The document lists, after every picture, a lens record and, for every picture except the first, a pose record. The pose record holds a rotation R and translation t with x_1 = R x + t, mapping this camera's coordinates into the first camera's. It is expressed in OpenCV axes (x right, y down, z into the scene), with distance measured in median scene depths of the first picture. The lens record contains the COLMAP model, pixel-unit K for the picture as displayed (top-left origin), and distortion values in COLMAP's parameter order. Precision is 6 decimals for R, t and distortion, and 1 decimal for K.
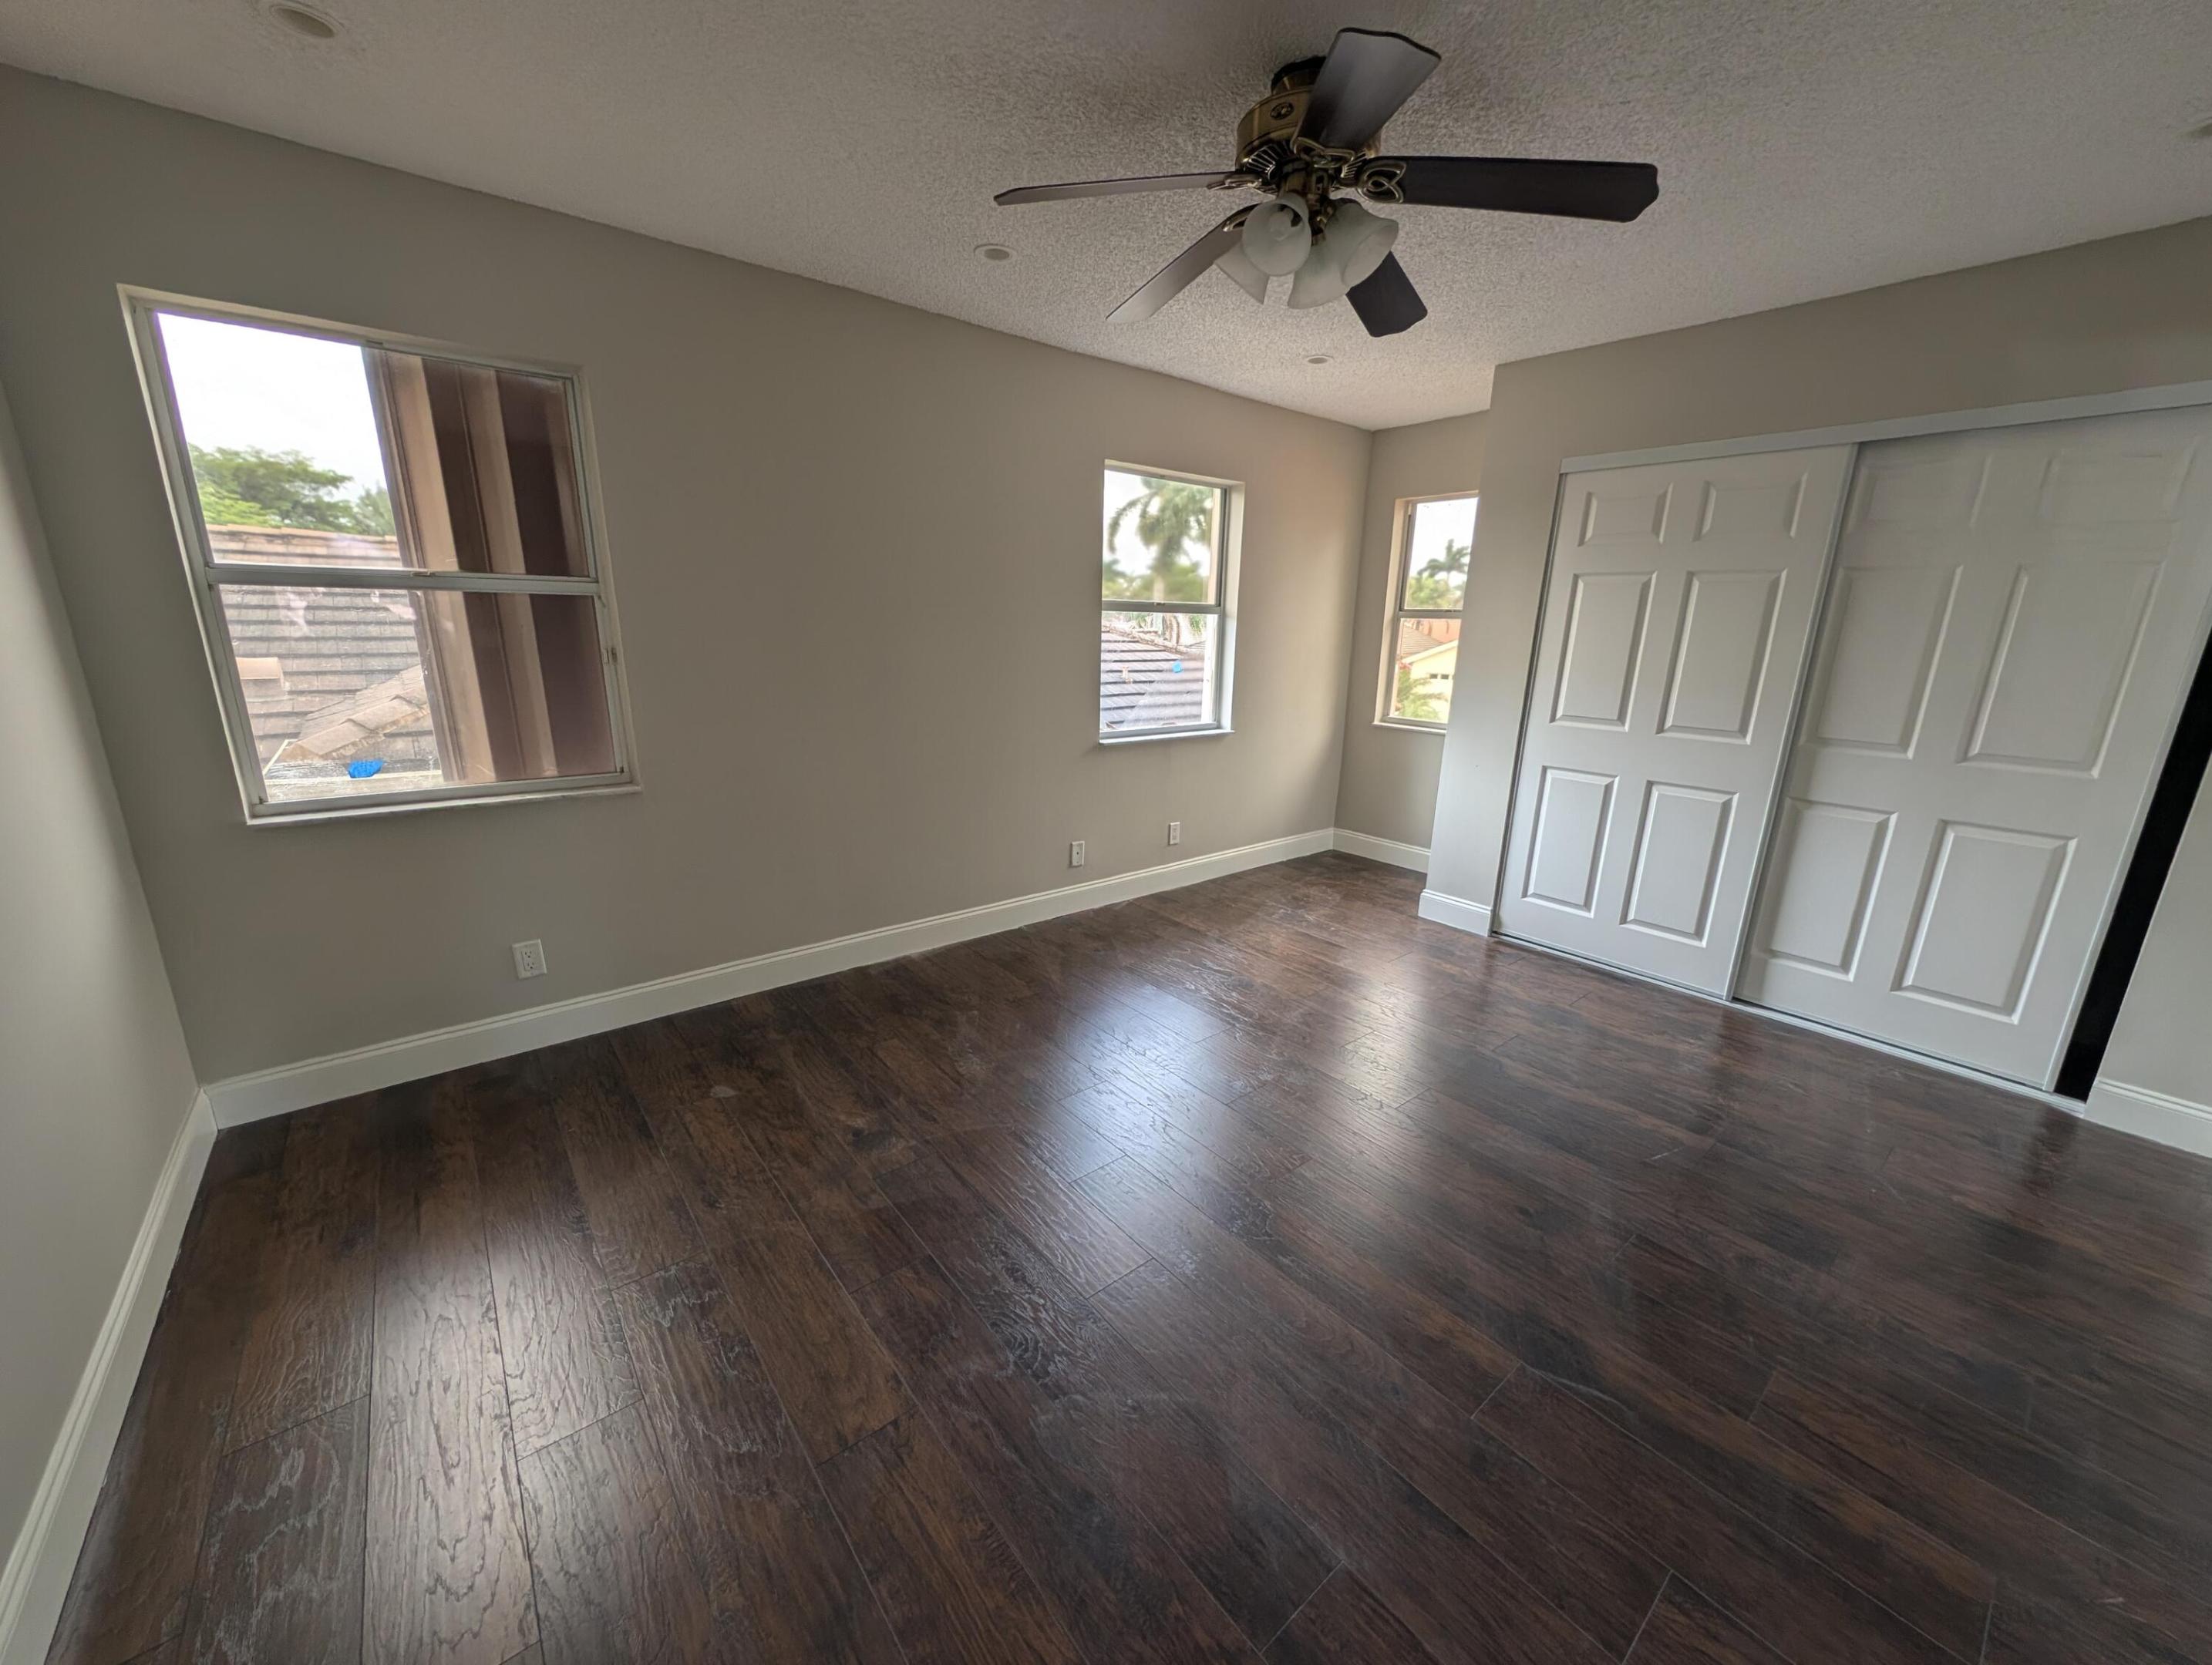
lens RADIAL K [[842.7, 0, 1119.3], [0, 842.7, 837.4], [0, 0, 1]] dist [0.002042, 0.000298]
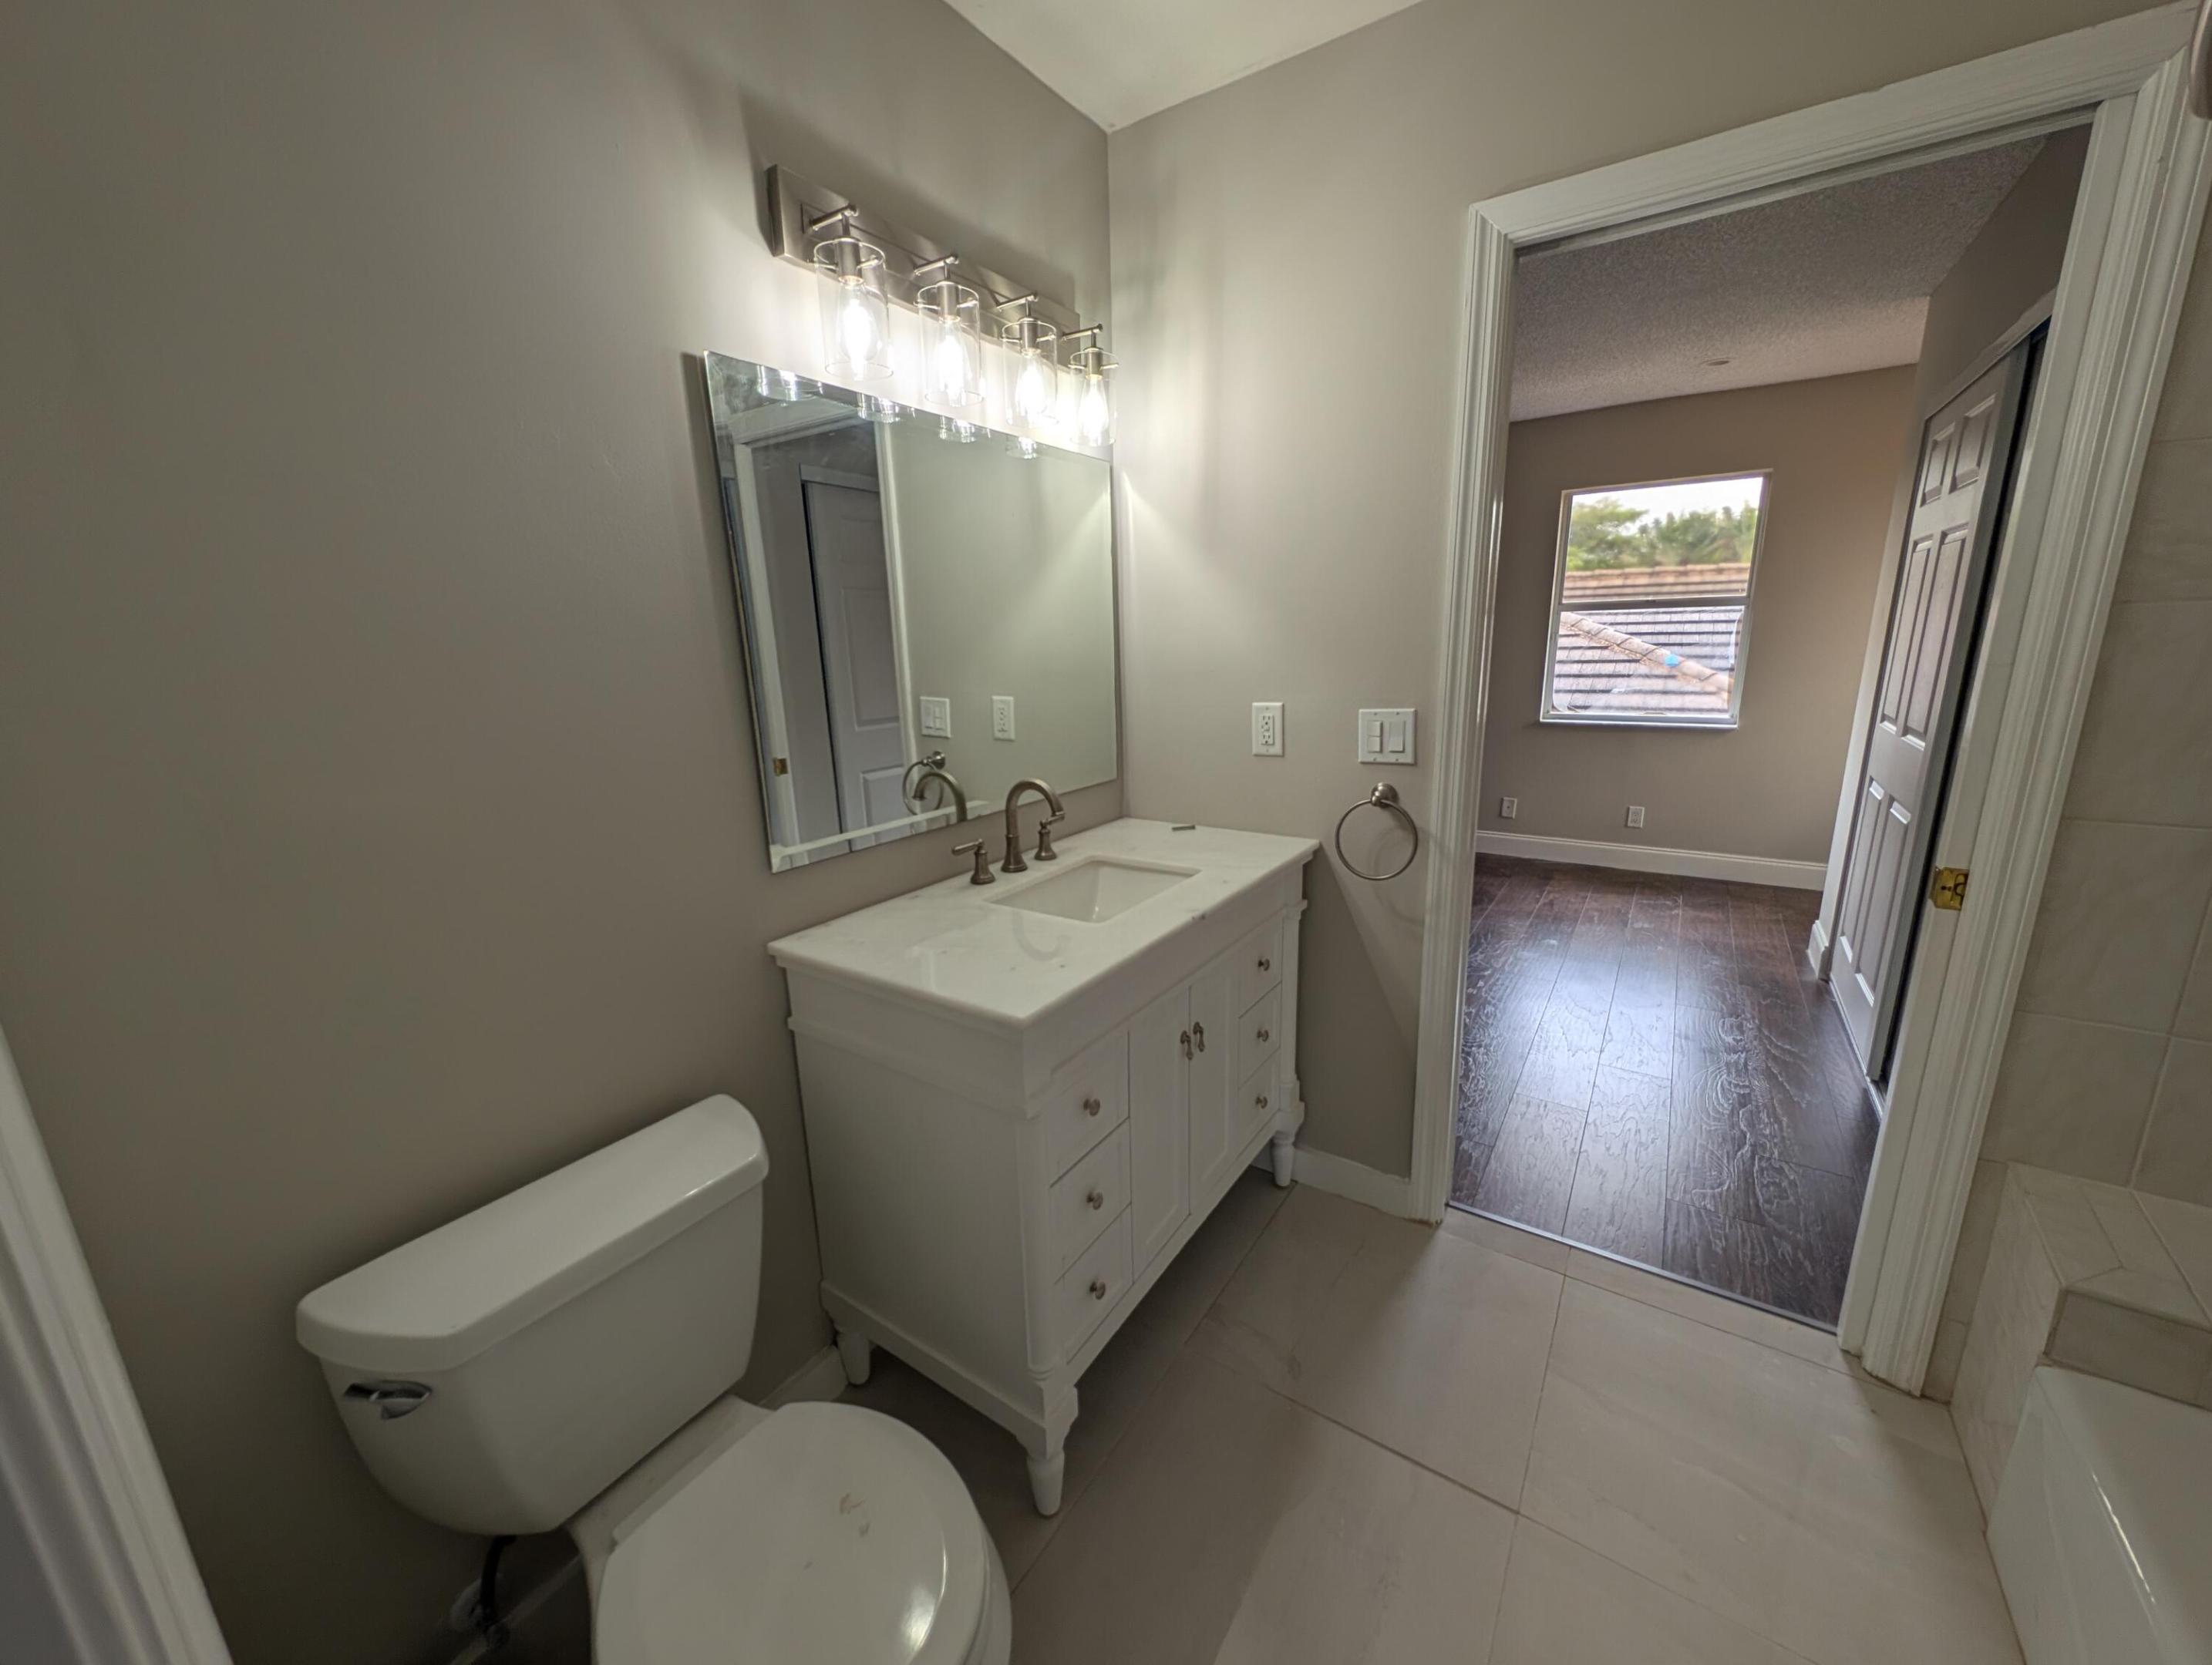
lens RADIAL K [[842.7, 0, 1119.3], [0, 842.7, 837.4], [0, 0, 1]] dist [0.002042, 0.000298]
pose [[0.301322, 0.197404, -0.932865, 0.898222], [-0.208081, 0.968370, 0.137705, 0.009190], [0.930541, 0.152618, 0.332867, 0.046260]]
